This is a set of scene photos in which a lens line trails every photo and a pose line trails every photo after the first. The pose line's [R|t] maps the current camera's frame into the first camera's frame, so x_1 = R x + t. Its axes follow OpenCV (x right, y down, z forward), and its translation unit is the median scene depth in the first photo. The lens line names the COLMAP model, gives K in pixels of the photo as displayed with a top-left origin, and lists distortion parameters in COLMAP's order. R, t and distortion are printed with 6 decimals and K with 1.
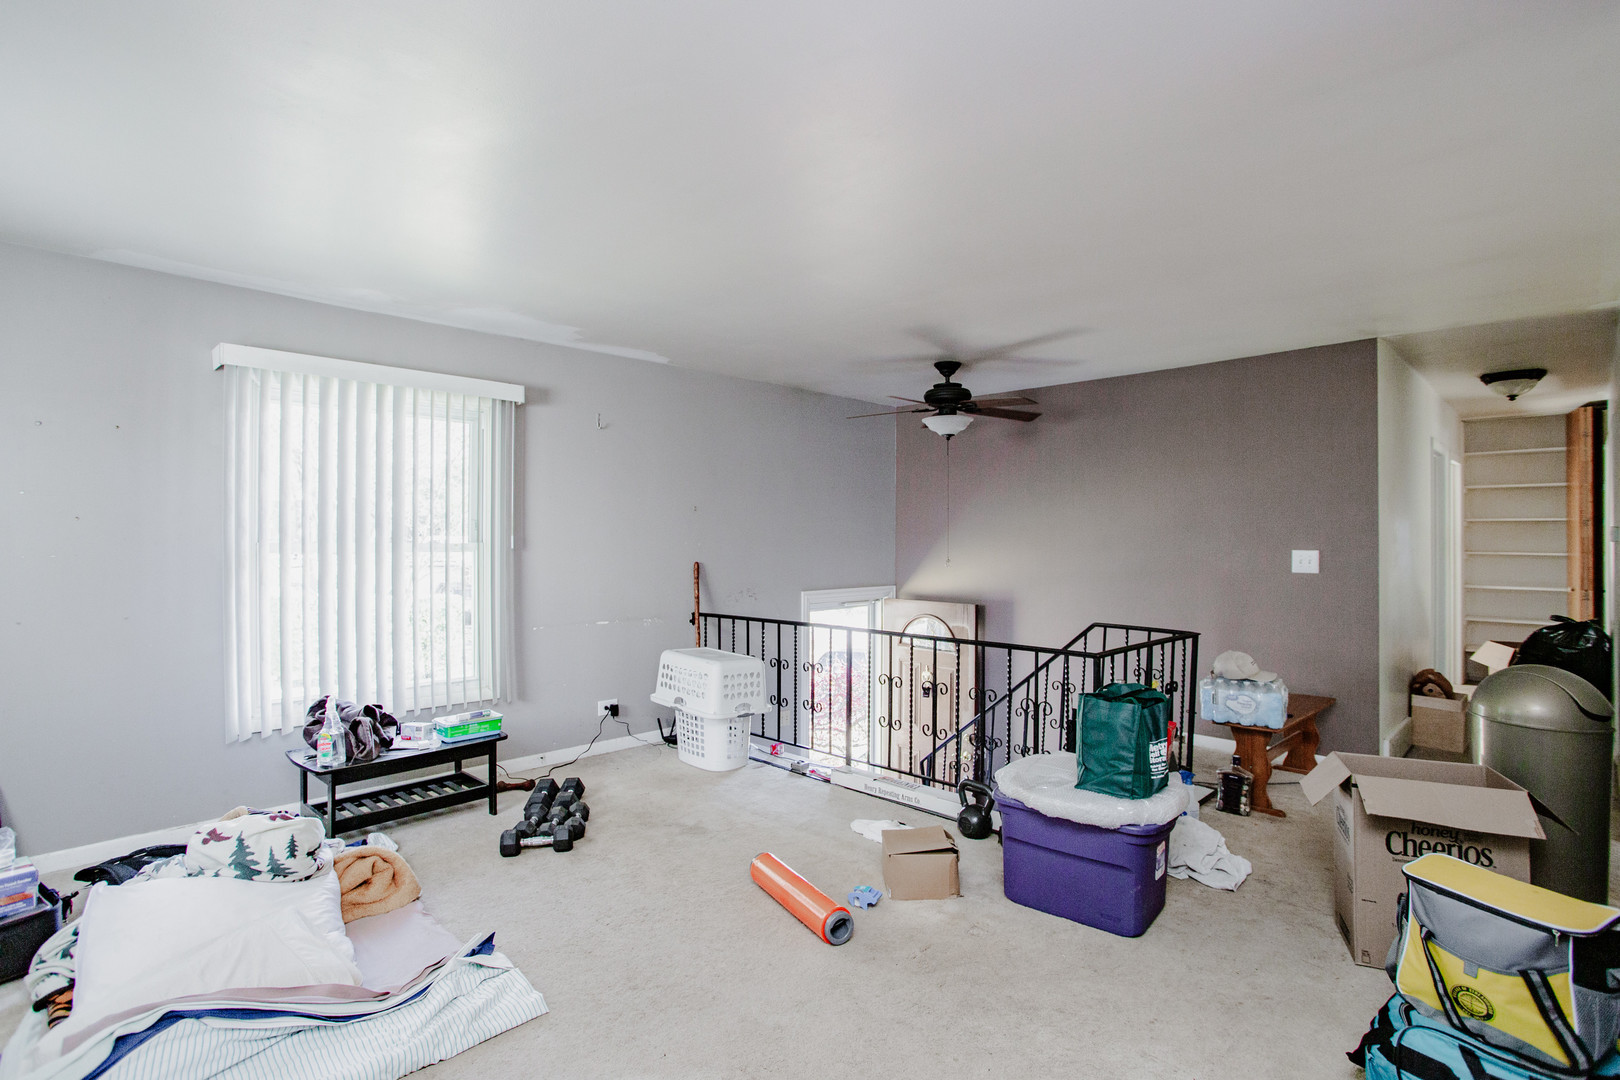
lens RADIAL K [[790.2, 0, 810.0], [0, 790.2, 540.0], [0, 0, 1]] dist [-0.063063, 0.023295]
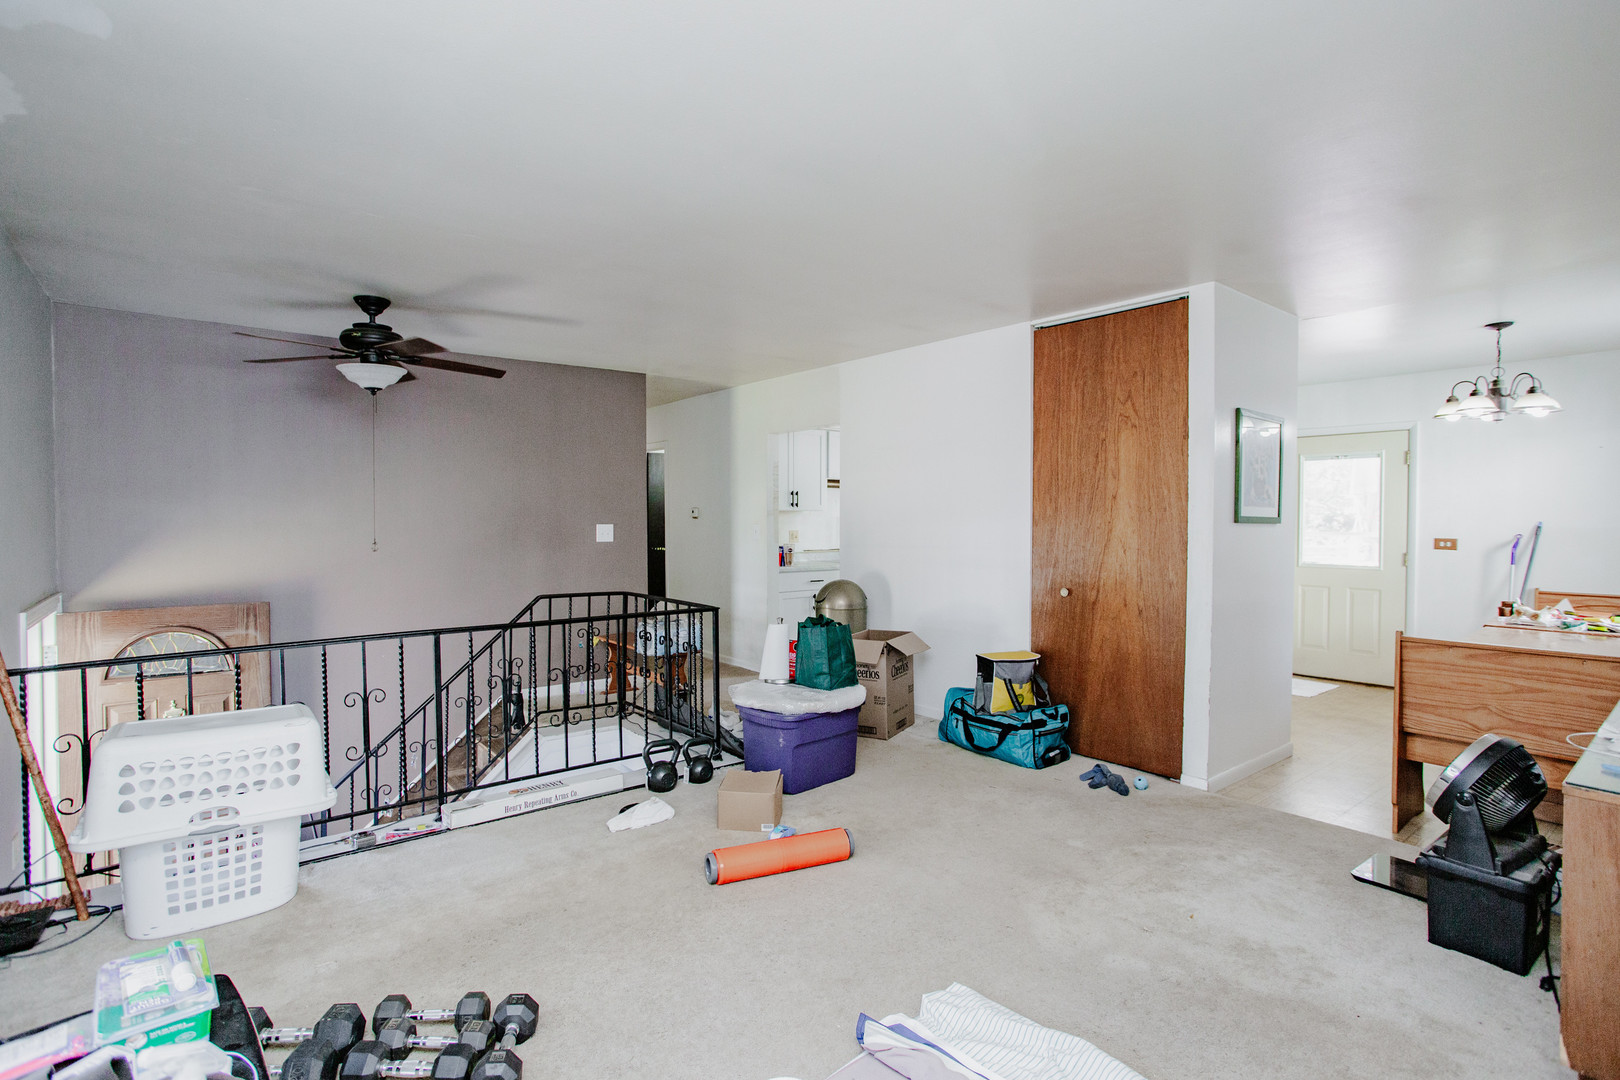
lens RADIAL K [[790.2, 0, 810.0], [0, 790.2, 540.0], [0, 0, 1]] dist [-0.063063, 0.023295]
pose [[0.078859, -0.032576, 0.996353, -0.655708], [-0.002531, 0.999456, 0.032877, -0.005247], [-0.996883, -0.005114, 0.078734, 0.544478]]
